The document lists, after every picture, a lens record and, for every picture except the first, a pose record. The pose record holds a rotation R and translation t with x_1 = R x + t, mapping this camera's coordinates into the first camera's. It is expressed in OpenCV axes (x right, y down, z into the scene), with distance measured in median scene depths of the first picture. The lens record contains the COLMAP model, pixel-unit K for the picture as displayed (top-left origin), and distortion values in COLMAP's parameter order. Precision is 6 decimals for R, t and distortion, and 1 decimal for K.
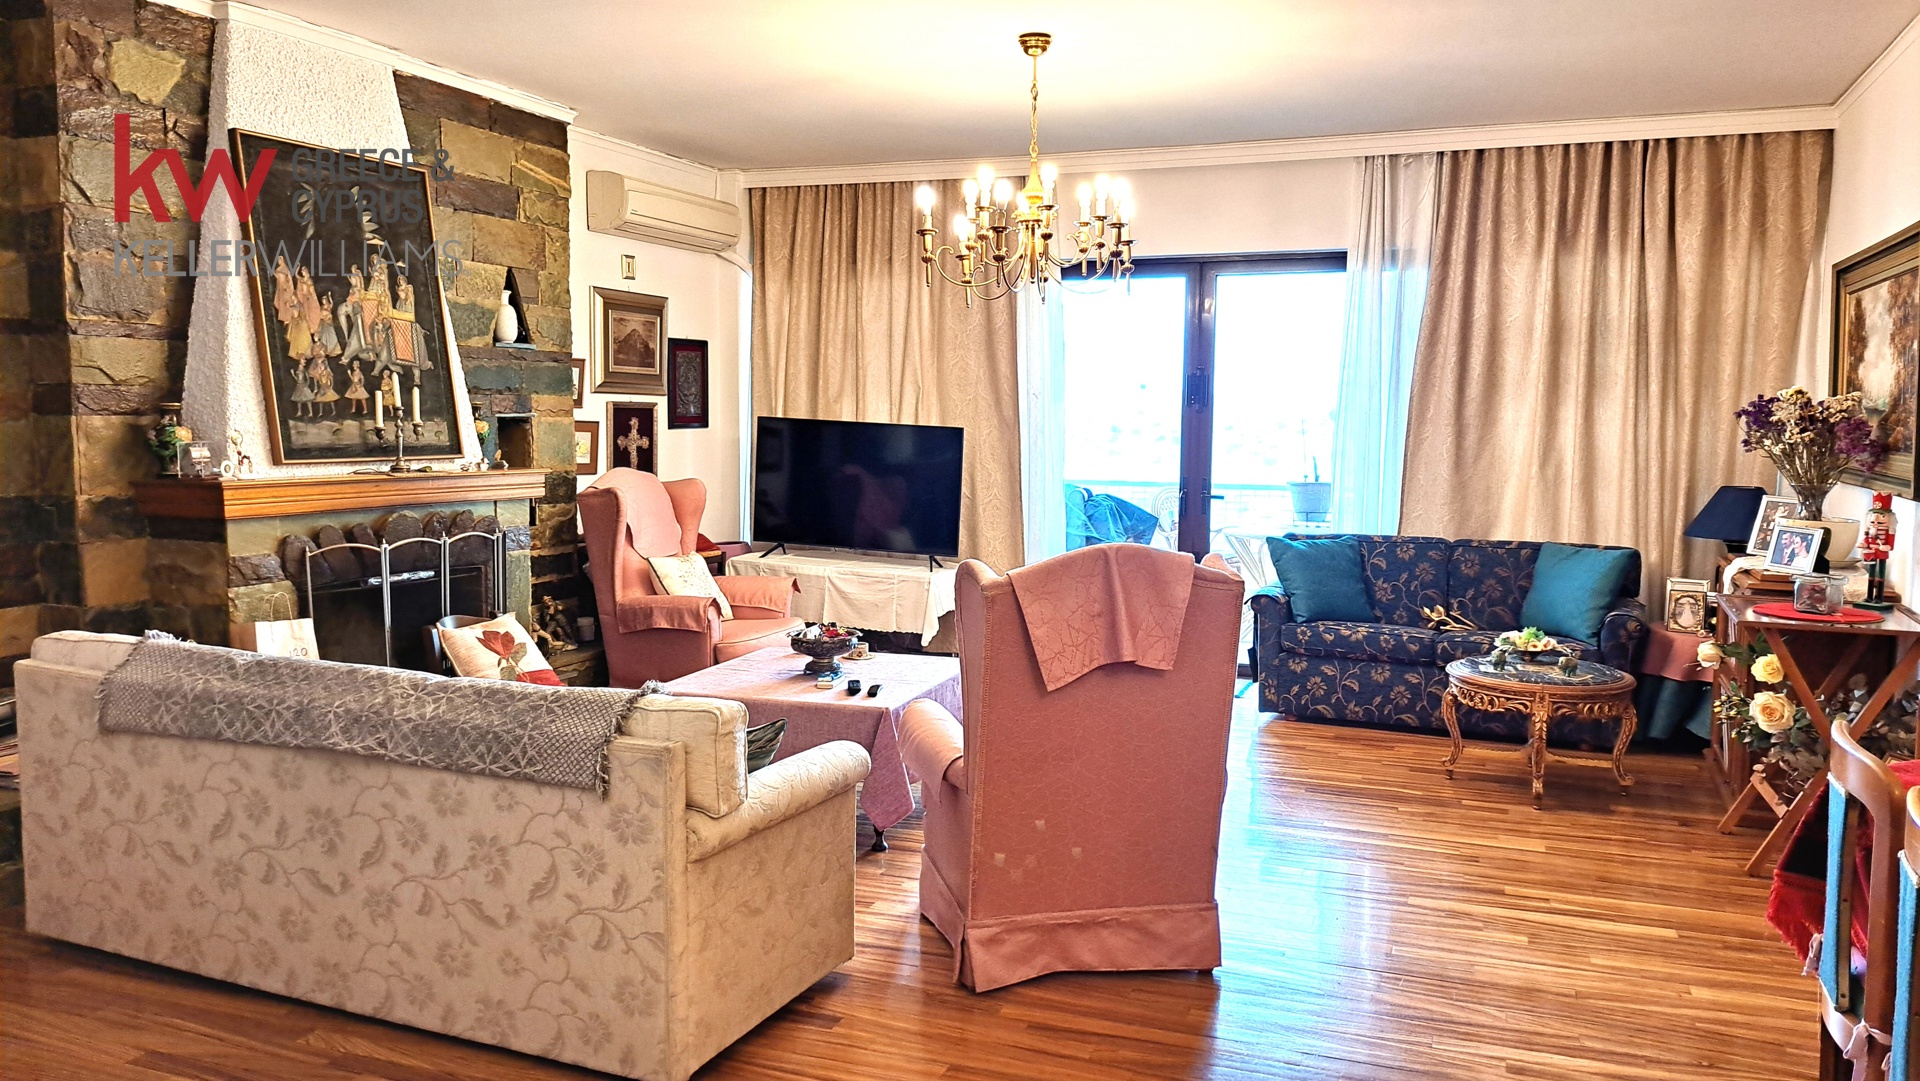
lens RADIAL K [[1411.0, 0, 964.1], [0, 1411.0, 509.9], [0, 0, 1]] dist [0.021045, -0.005090]
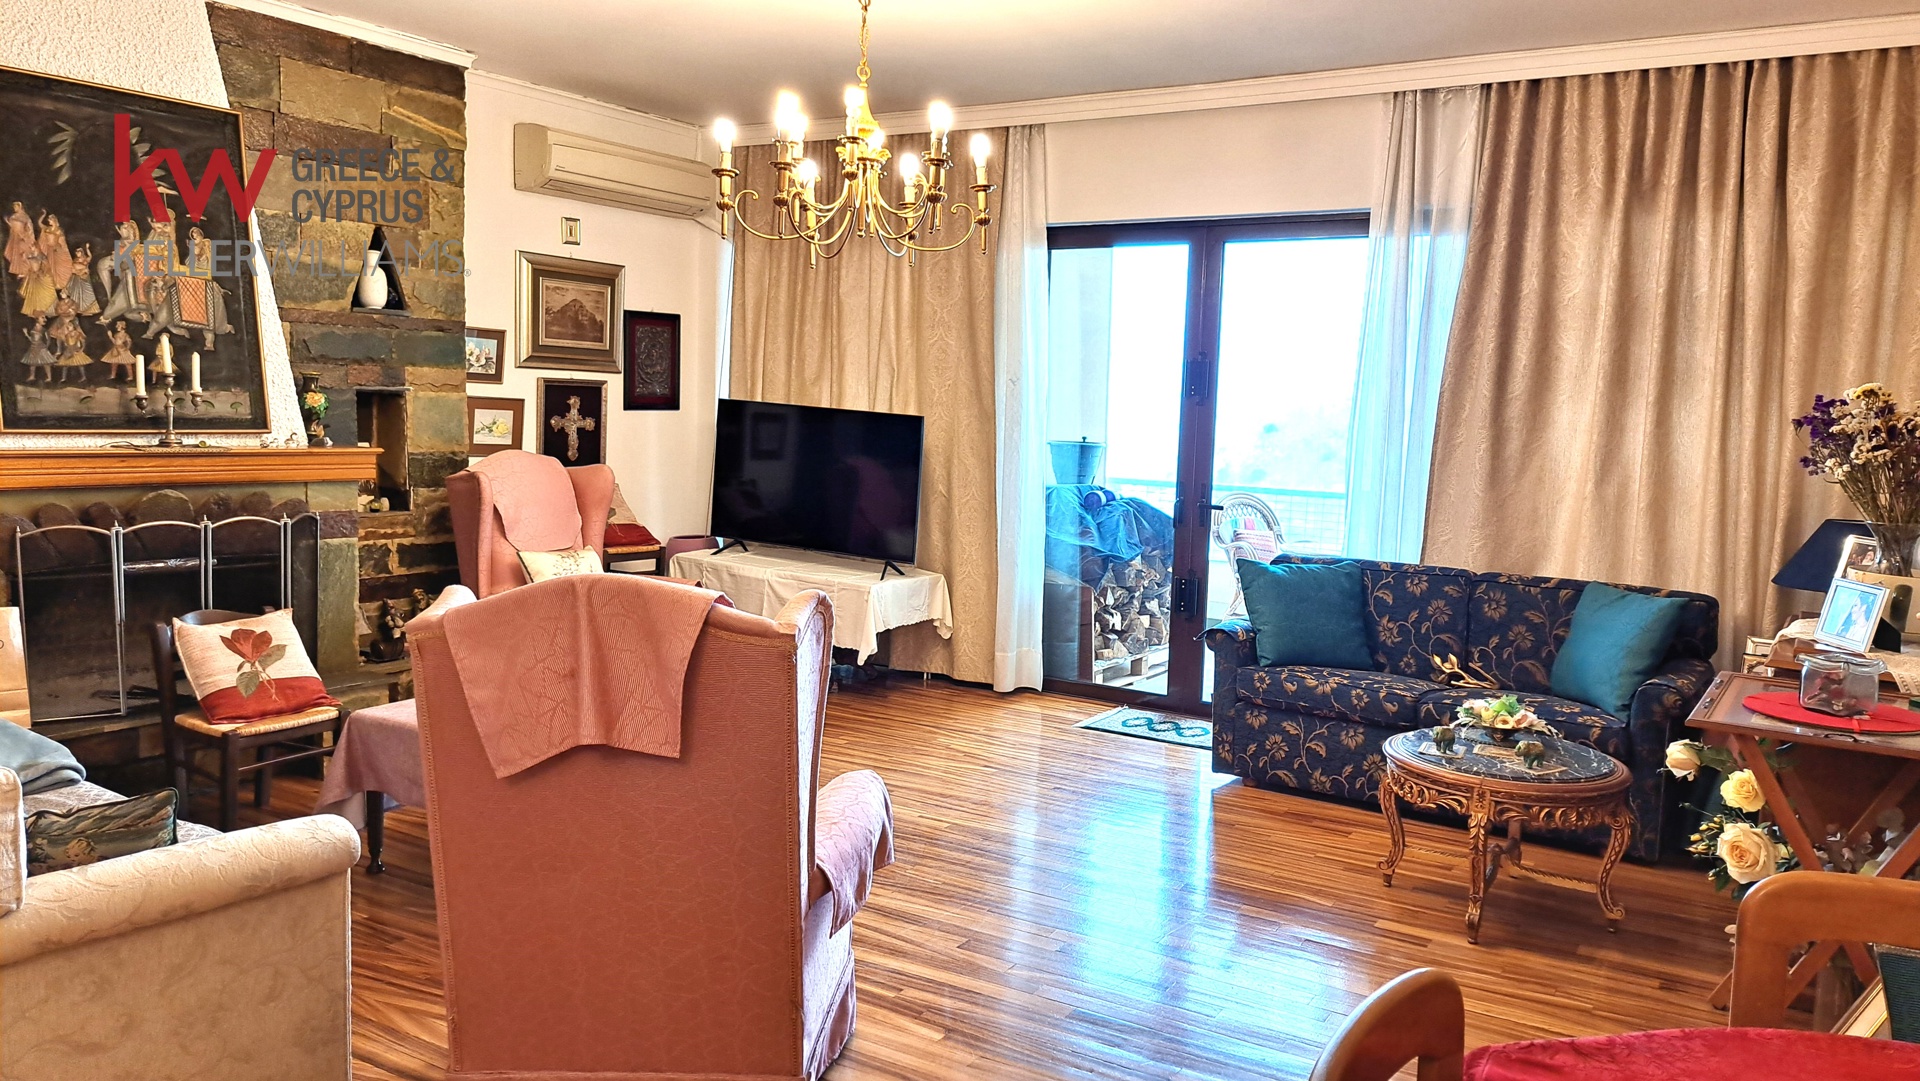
lens RADIAL K [[1411.0, 0, 964.1], [0, 1411.0, 509.9], [0, 0, 1]] dist [0.021045, -0.005090]
pose [[0.982540, 0.037967, -0.182138, 0.212335], [-0.036861, 0.999276, 0.009456, -0.011313], [0.182365, -0.002577, 0.983227, 0.170475]]
